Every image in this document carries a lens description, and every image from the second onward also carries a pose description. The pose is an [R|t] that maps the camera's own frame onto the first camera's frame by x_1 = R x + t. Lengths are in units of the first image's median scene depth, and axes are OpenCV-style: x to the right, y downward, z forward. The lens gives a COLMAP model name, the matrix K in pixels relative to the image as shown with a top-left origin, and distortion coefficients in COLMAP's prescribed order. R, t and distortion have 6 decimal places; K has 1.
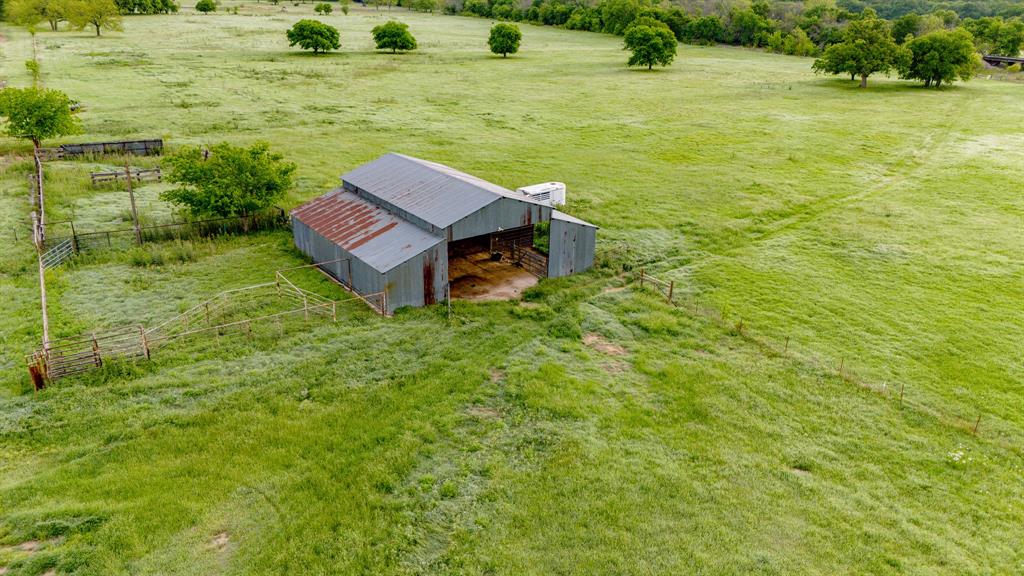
lens RADIAL K [[797.4, 0, 514.4], [0, 797.4, 292.9], [0, 0, 1]] dist [0.152120, -0.118808]
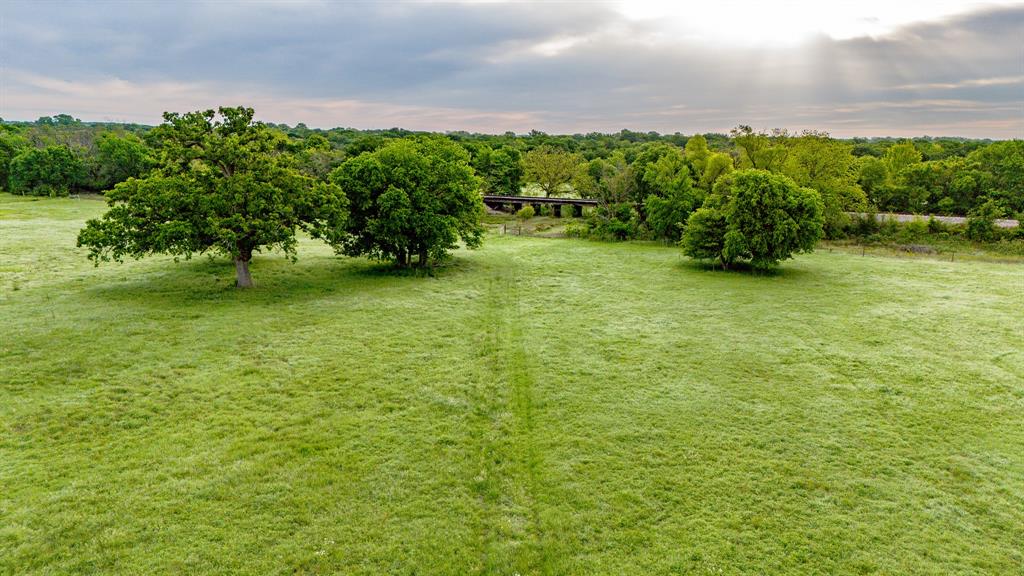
lens RADIAL K [[797.4, 0, 514.4], [0, 797.4, 292.9], [0, 0, 1]] dist [0.152120, -0.118808]
pose [[0.843763, -0.122029, 0.522660, 0.331111], [0.211532, 0.970597, -0.114877, -0.177369], [-0.493274, 0.207488, 0.844766, 0.625582]]
